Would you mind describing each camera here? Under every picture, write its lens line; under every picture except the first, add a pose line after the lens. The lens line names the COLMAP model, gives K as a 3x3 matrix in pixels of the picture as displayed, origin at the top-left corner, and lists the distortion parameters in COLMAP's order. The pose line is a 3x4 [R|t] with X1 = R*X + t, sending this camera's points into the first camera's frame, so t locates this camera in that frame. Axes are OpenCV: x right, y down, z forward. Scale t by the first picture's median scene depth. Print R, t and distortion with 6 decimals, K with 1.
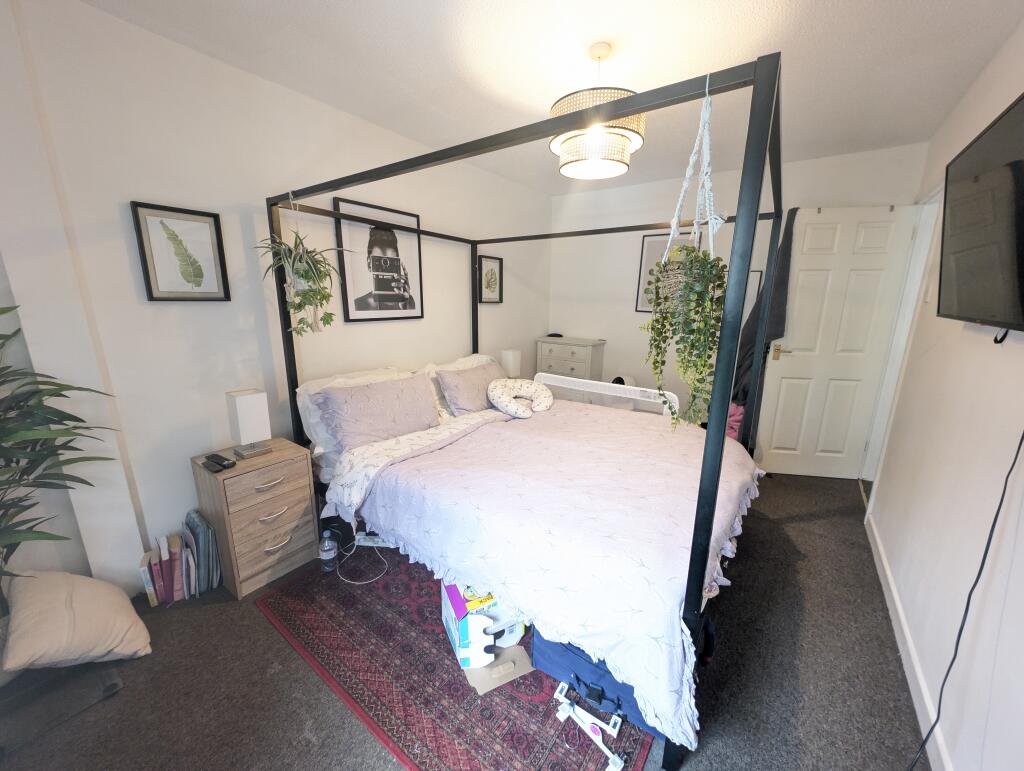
lens RADIAL K [[387.4, 0, 511.0], [0, 387.4, 386.7], [0, 0, 1]] dist [-0.000496, 0.000114]
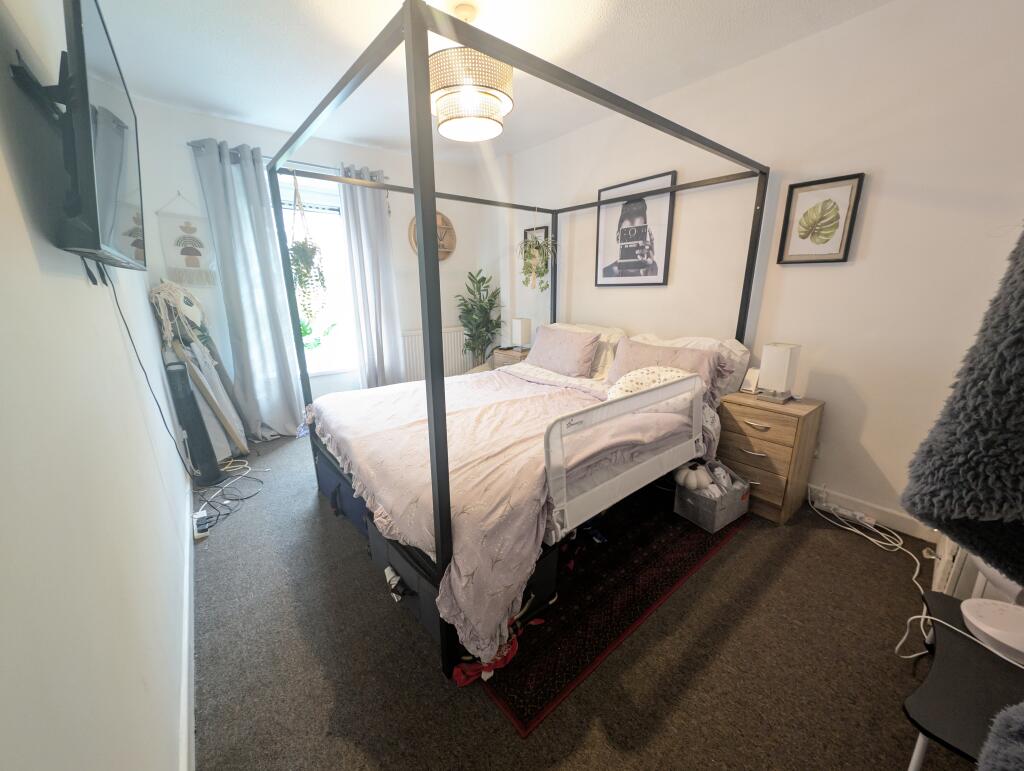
lens RADIAL K [[387.4, 0, 511.0], [0, 387.4, 386.7], [0, 0, 1]] dist [-0.000496, 0.000114]
pose [[-0.255446, 0.212060, -0.943280, 1.226023], [-0.231239, 0.933932, 0.272579, -0.184938], [0.938763, 0.287752, -0.189533, 1.406264]]
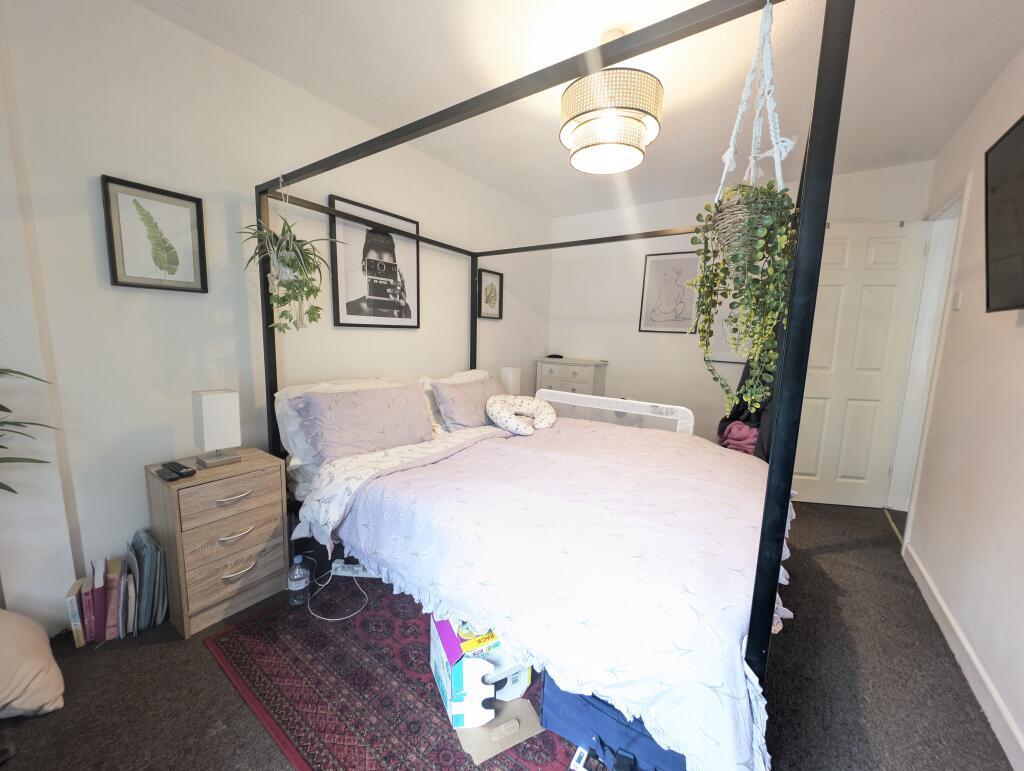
lens RADIAL K [[387.4, 0, 511.0], [0, 387.4, 386.7], [0, 0, 1]] dist [-0.000496, 0.000114]
pose [[0.999755, 0.014869, 0.016414, -0.025102], [-0.013319, 0.995779, -0.090810, 0.073855], [-0.017695, 0.090569, 0.995733, 0.106855]]
